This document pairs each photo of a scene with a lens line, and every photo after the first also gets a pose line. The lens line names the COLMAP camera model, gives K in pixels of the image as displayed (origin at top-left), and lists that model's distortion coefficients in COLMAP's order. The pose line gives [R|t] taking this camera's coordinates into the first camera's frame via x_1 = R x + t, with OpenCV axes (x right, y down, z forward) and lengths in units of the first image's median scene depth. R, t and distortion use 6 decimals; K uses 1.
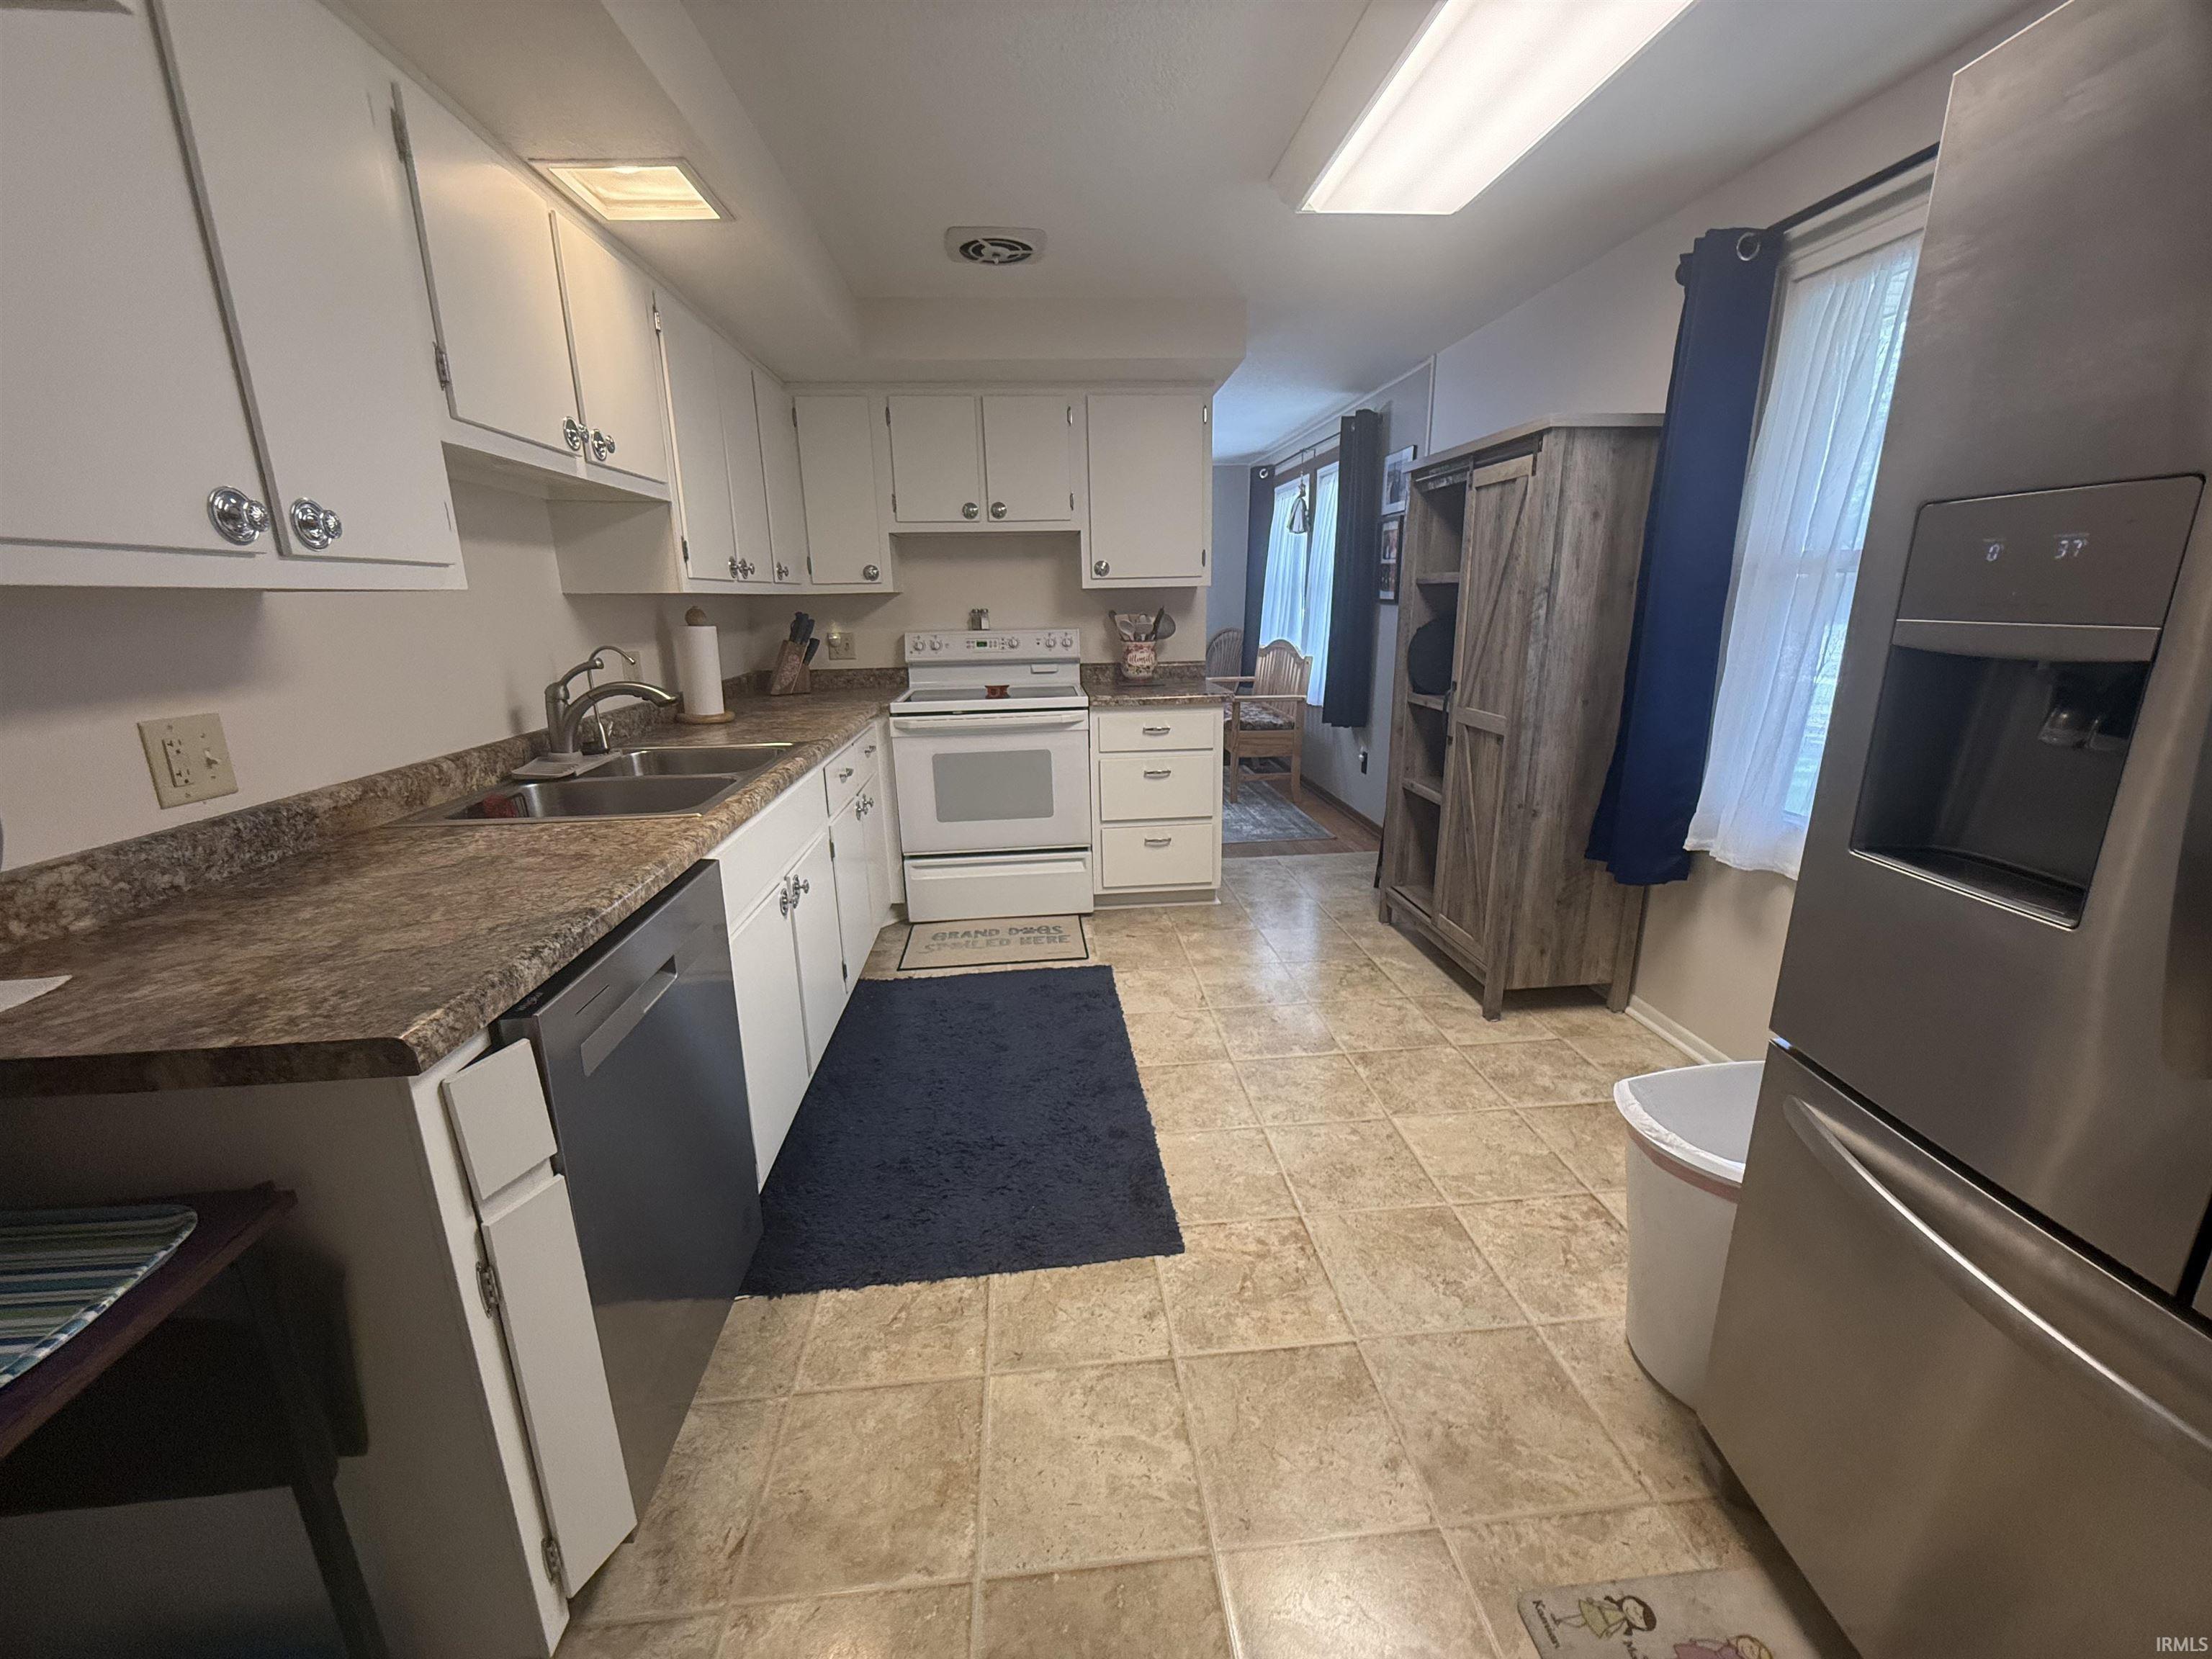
lens RADIAL K [[879.2, 0, 1099.7], [0, 879.2, 821.5], [0, 0, 1]] dist [0.001444, 0.000288]
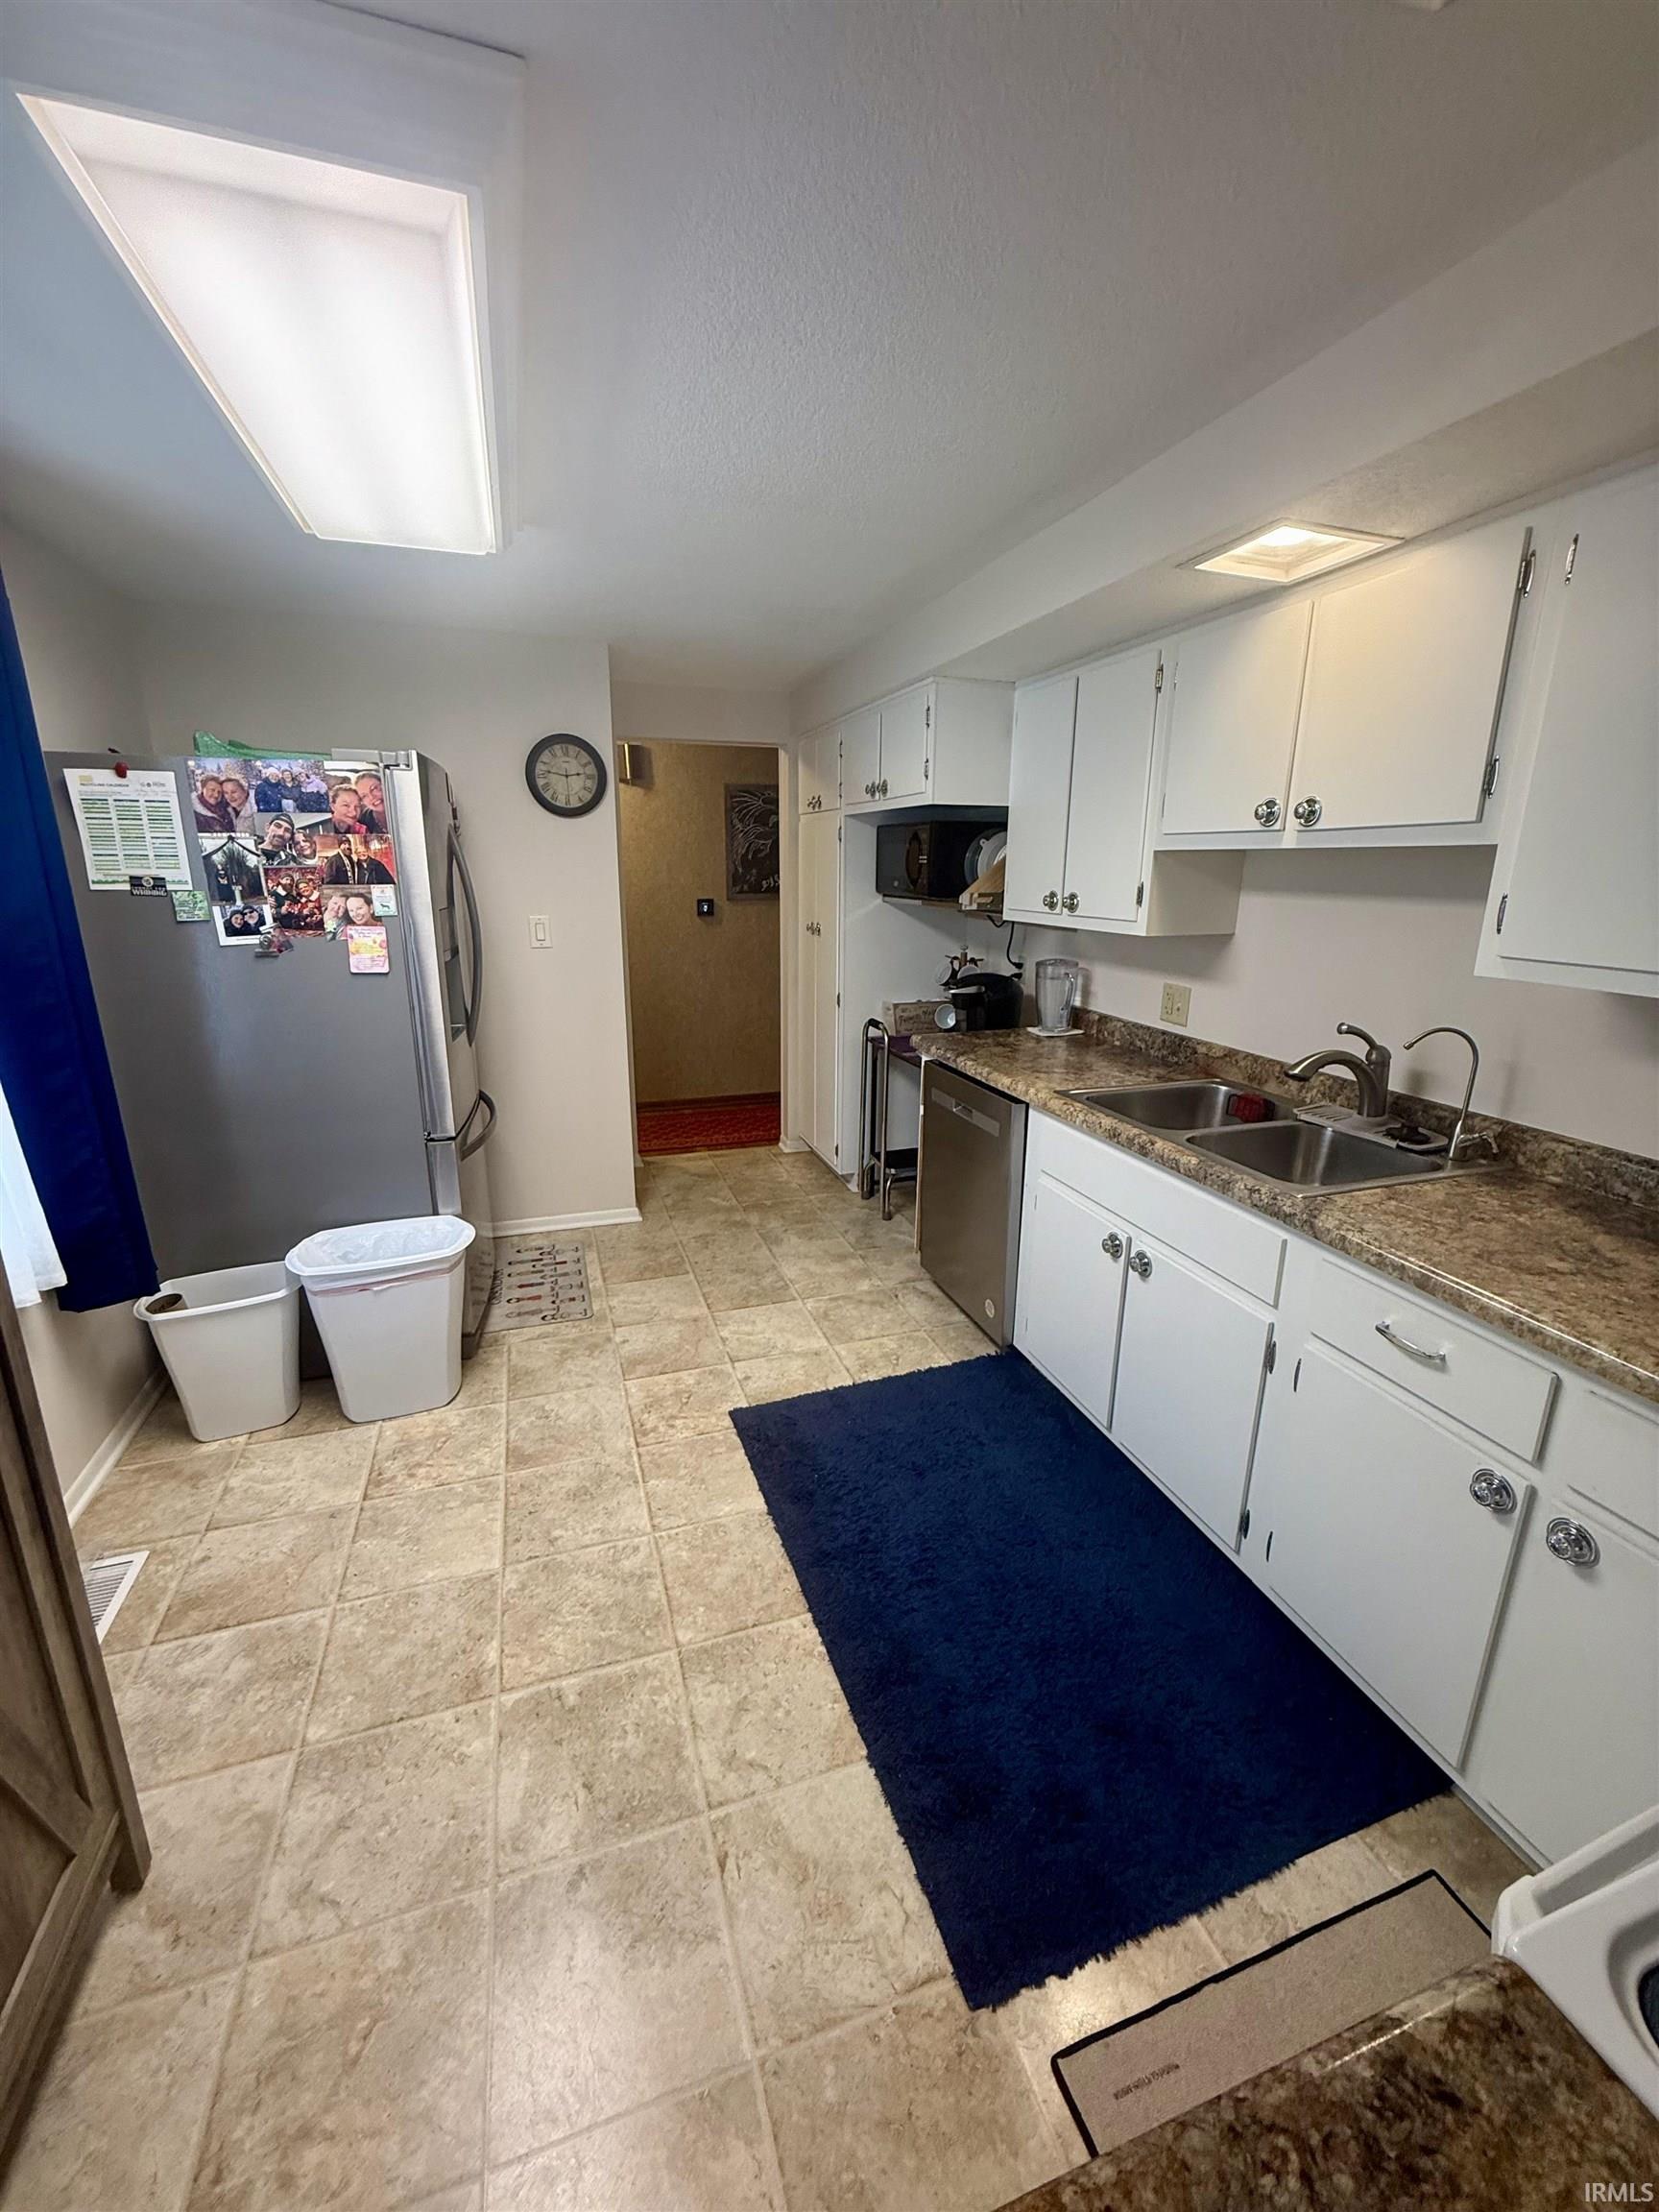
lens RADIAL K [[879.2, 0, 824.5], [0, 879.2, 1105.3], [0, 0, 1]] dist [0.001444, 0.000288]
pose [[-0.971117, 0.066782, -0.229068, 0.236123], [-0.057550, 0.866133, 0.496490, -0.635627], [0.231560, 0.495333, -0.837273, 1.969250]]
